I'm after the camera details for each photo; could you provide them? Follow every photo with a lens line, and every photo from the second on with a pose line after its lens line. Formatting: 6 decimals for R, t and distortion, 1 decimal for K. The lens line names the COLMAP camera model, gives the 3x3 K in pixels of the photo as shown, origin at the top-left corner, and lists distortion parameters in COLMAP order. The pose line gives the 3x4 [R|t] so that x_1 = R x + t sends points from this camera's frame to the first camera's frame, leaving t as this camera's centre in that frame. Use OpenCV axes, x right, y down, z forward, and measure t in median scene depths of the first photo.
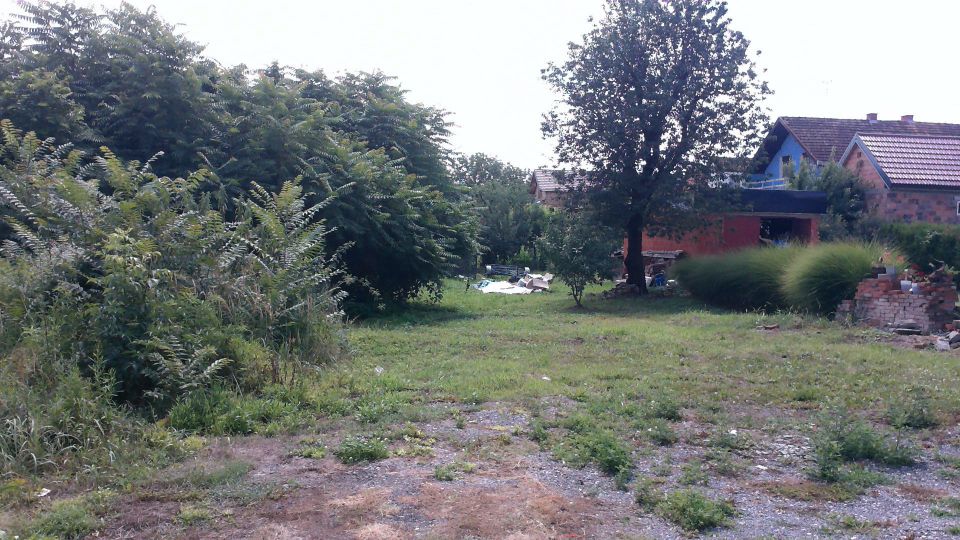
lens RADIAL K [[864.9, 0, 480.0], [0, 864.9, 270.0], [0, 0, 1]] dist [0.004035, -0.102743]
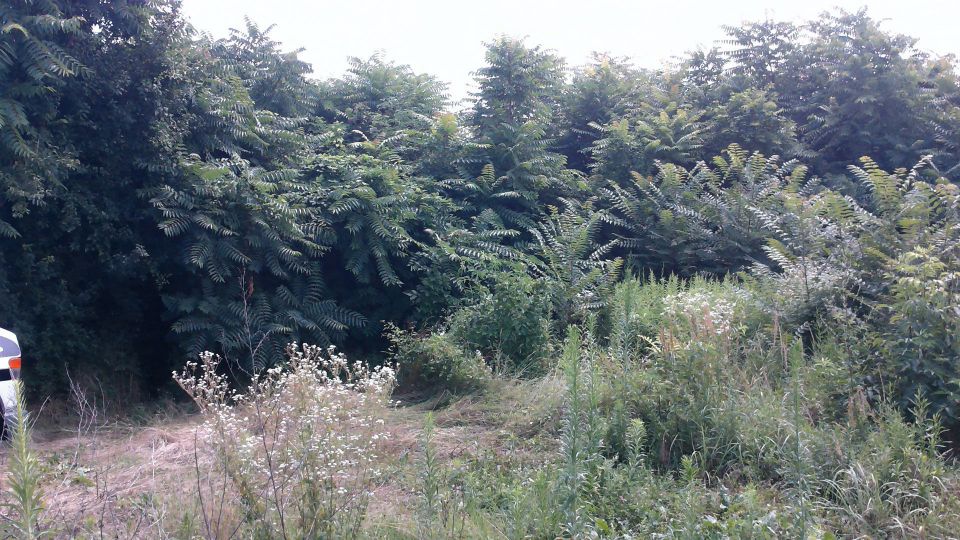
lens RADIAL K [[864.9, 0, 480.0], [0, 864.9, 270.0], [0, 0, 1]] dist [0.004035, -0.102743]
pose [[0.759764, -0.028415, -0.649578, -0.099973], [0.017259, 0.999574, -0.023538, -0.006252], [0.649970, 0.006672, 0.759931, 0.035195]]
